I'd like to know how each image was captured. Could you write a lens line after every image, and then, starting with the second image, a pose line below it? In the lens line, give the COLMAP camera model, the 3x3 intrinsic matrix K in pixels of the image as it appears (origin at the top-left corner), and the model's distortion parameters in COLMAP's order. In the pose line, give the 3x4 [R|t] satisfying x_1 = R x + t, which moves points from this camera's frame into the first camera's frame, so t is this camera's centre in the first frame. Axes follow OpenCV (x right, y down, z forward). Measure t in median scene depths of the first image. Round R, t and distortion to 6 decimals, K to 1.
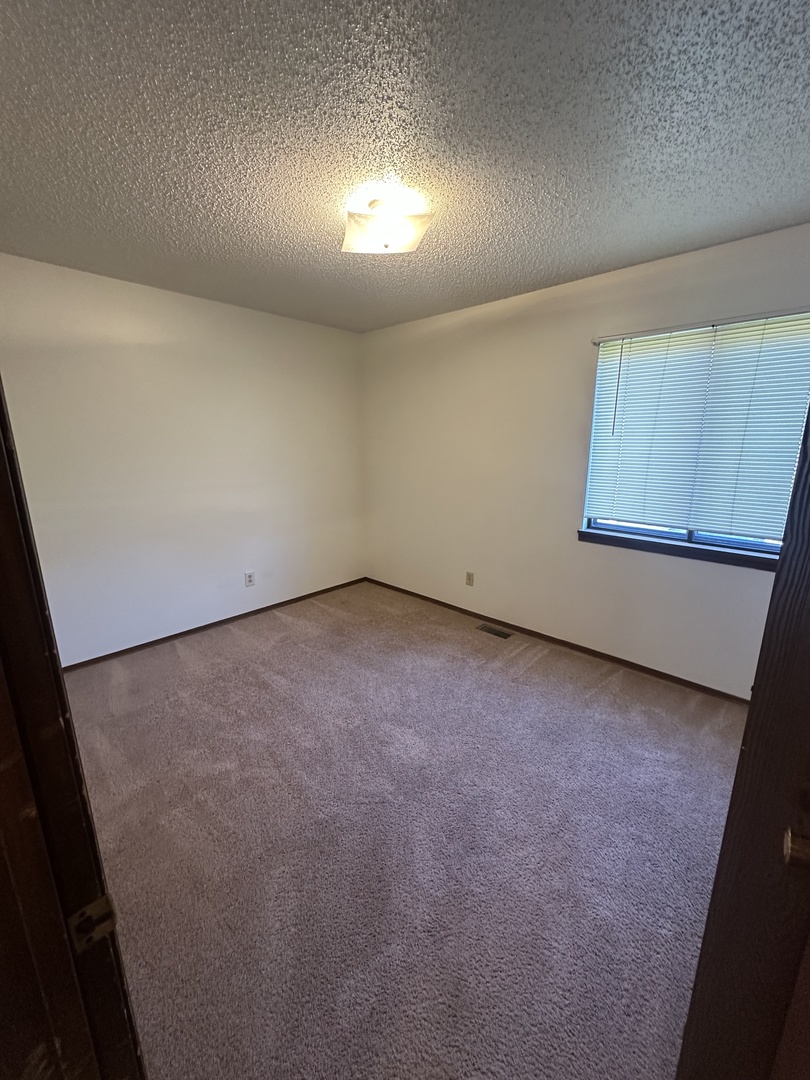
lens RADIAL K [[426.7, 0, 405.0], [0, 426.7, 540.0], [0, 0, 1]] dist [0.000507, -0.000184]
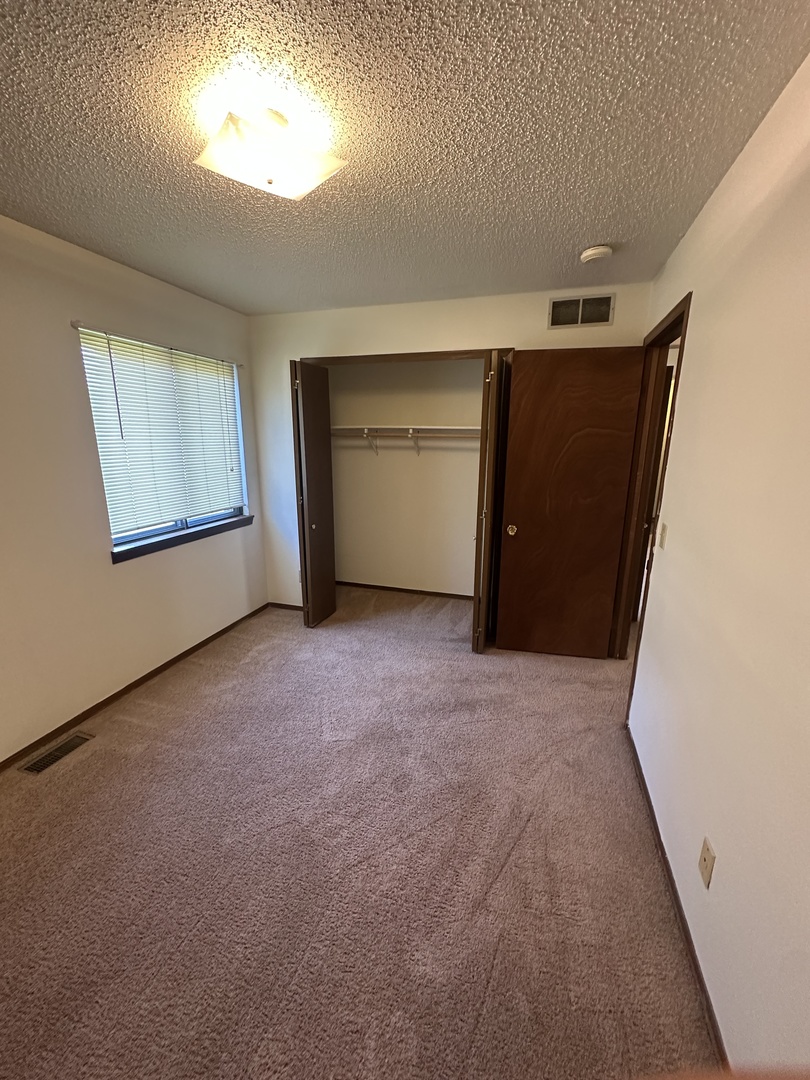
lens RADIAL K [[426.7, 0, 405.0], [0, 426.7, 540.0], [0, 0, 1]] dist [0.000507, -0.000184]
pose [[-0.441519, -0.208896, 0.872596, -0.584953], [0.199355, 0.925373, 0.322401, -0.205404], [-0.874825, 0.316303, -0.366926, 0.817506]]
